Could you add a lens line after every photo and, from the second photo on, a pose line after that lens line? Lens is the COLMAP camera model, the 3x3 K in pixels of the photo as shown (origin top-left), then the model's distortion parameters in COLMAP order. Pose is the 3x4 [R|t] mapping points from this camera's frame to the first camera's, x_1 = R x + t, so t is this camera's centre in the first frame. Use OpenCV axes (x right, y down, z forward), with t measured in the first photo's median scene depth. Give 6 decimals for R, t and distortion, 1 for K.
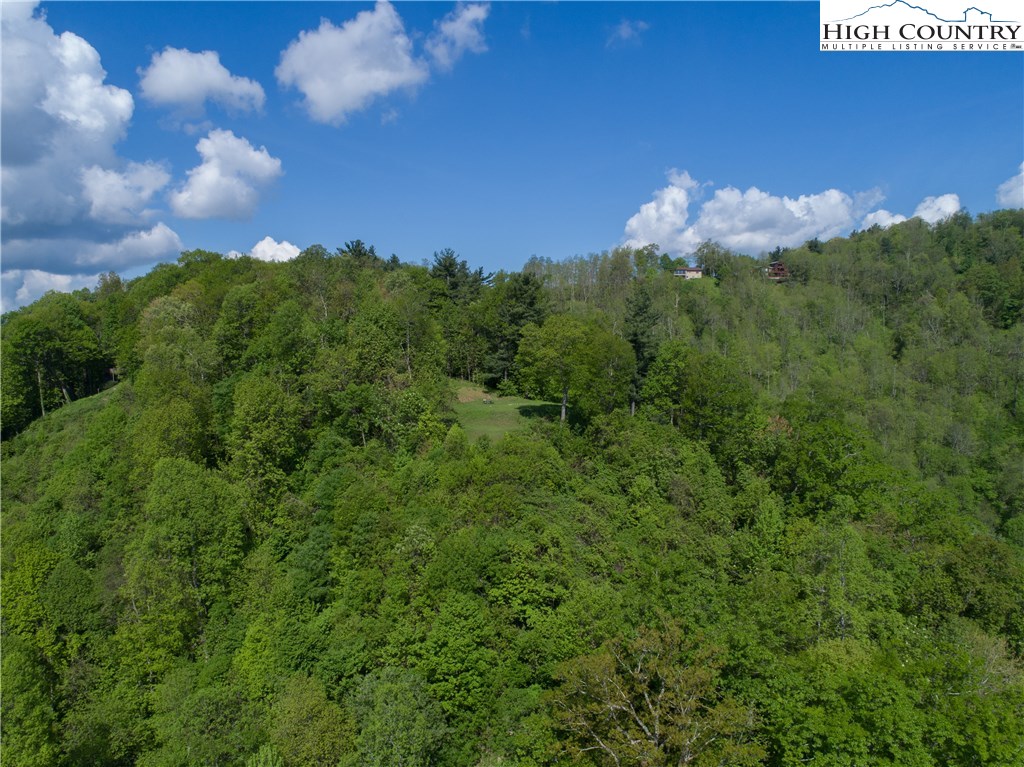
lens RADIAL K [[773.9, 0, 513.7], [0, 773.9, 379.1], [0, 0, 1]] dist [-0.021092, 0.005643]
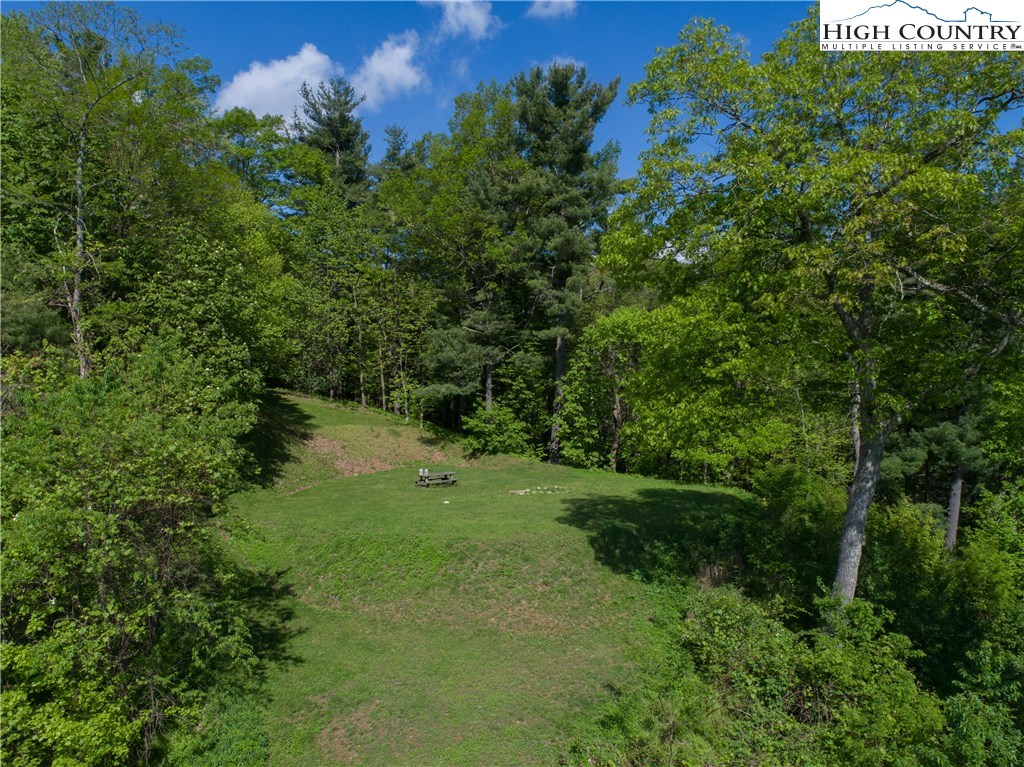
lens RADIAL K [[773.9, 0, 512.3], [0, 773.9, 380.5], [0, 0, 1]] dist [-0.021092, 0.005643]
pose [[0.997587, 0.007257, 0.069047, -0.024548], [-0.003638, 0.998619, -0.052405, 0.008528], [-0.069332, 0.052027, 0.996236, 0.699723]]
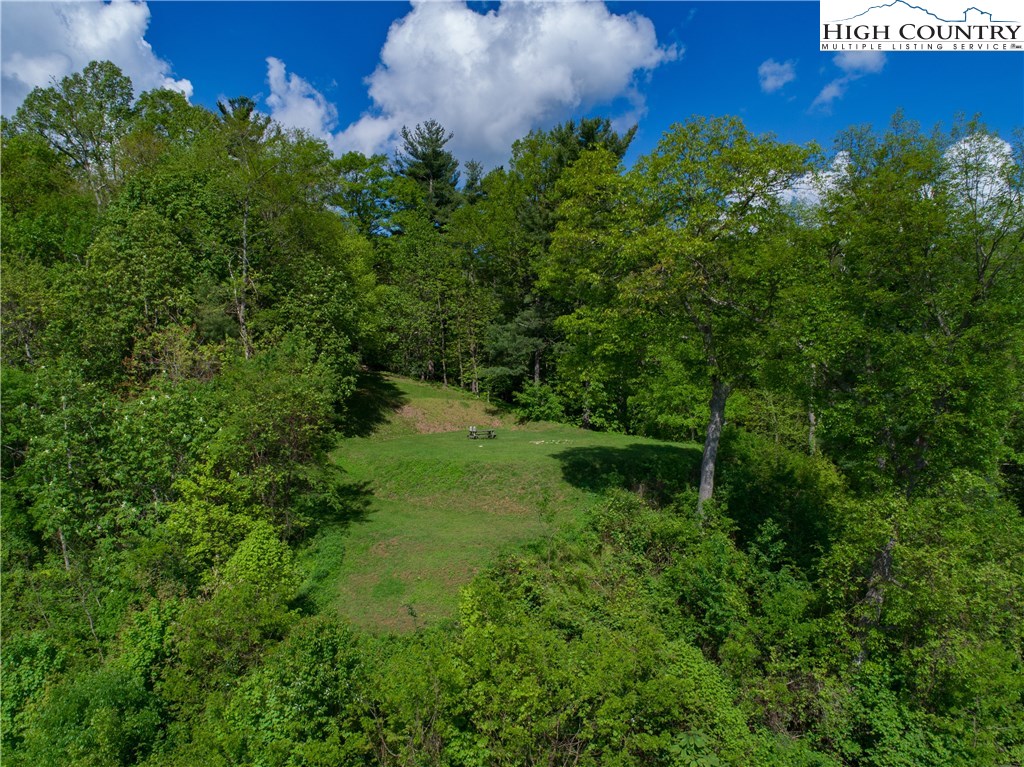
lens RADIAL K [[773.9, 0, 509.3], [0, 773.9, 383.1], [0, 0, 1]] dist [-0.021092, 0.005643]
pose [[0.995834, 0.013814, -0.090133, 0.013571], [-0.017177, 0.999181, -0.036647, 0.017541], [0.089553, 0.038042, 0.995255, 0.602378]]
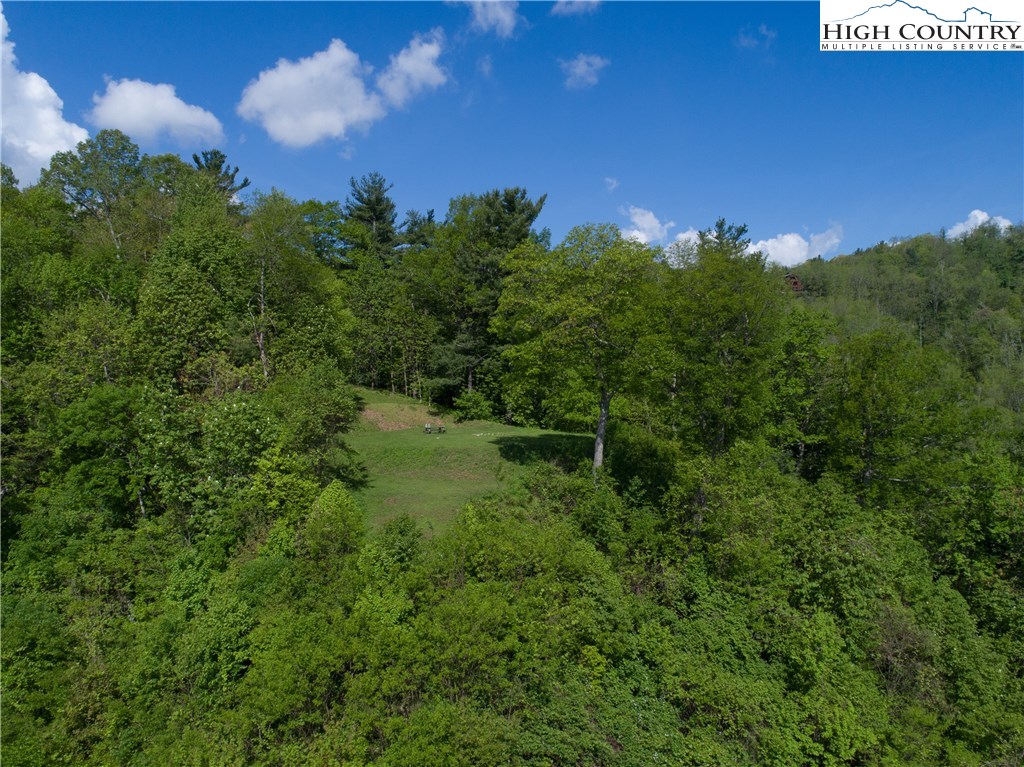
lens RADIAL K [[773.9, 0, 513.3], [0, 773.9, 380.7], [0, 0, 1]] dist [-0.021092, 0.005643]
pose [[0.999102, 0.004434, 0.042146, -0.003101], [-0.002478, 0.998922, -0.046359, 0.020007], [-0.042307, 0.046213, 0.998035, 0.476810]]
